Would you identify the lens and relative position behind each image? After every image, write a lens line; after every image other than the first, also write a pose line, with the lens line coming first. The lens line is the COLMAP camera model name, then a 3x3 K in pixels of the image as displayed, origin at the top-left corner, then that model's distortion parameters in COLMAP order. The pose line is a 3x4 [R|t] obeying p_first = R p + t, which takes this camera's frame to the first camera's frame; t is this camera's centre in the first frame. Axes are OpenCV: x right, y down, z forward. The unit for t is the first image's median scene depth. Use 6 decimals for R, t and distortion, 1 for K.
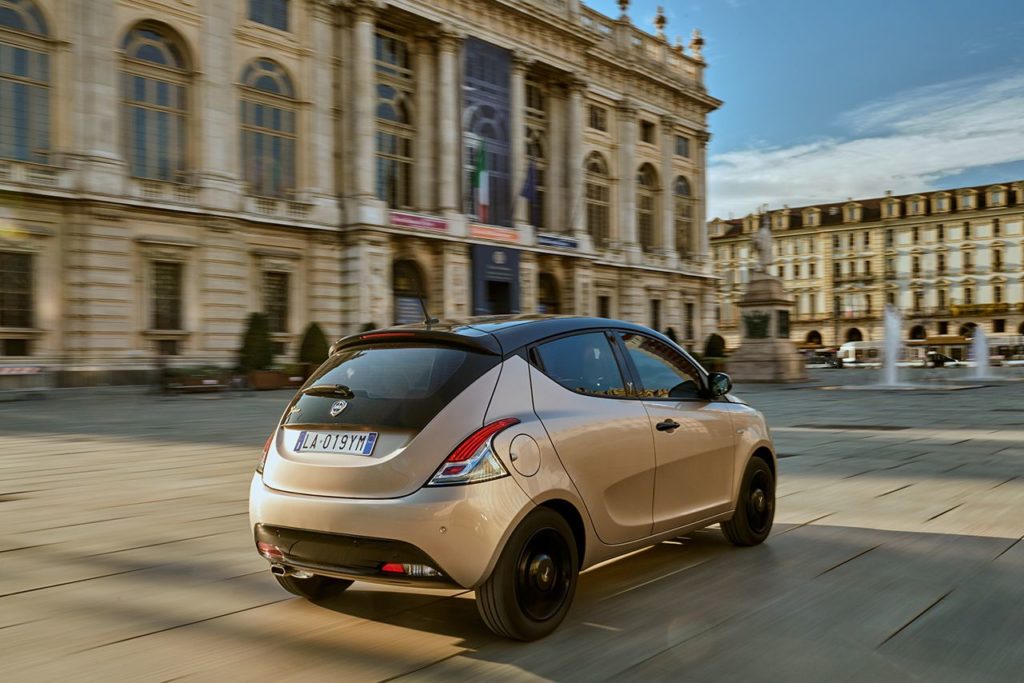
lens RADIAL K [[997.0, 0, 514.8], [0, 997.0, 355.8], [0, 0, 1]] dist [-0.006679, 0.004723]
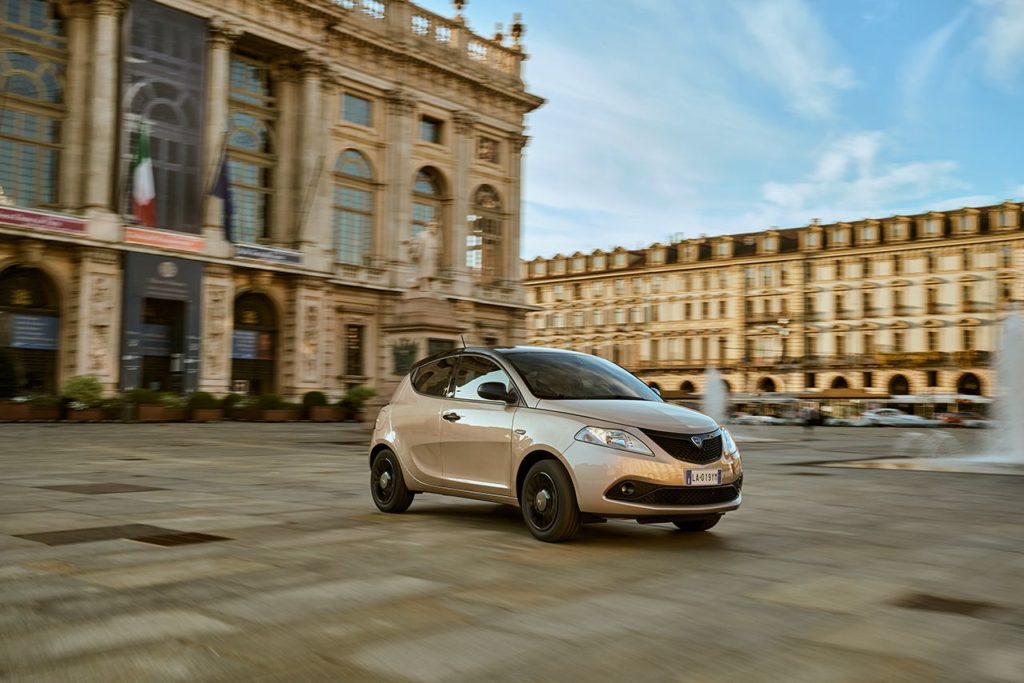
lens RADIAL K [[1032.4, 0, 512.0], [0, 1032.4, 341.5], [0, 0, 1]] dist [0.001817, -0.012219]
pose [[0.998271, 0.024150, -0.053581, 0.247299], [-0.027340, 0.997846, -0.059633, 0.000775], [0.052025, 0.060994, 0.996781, 0.155508]]
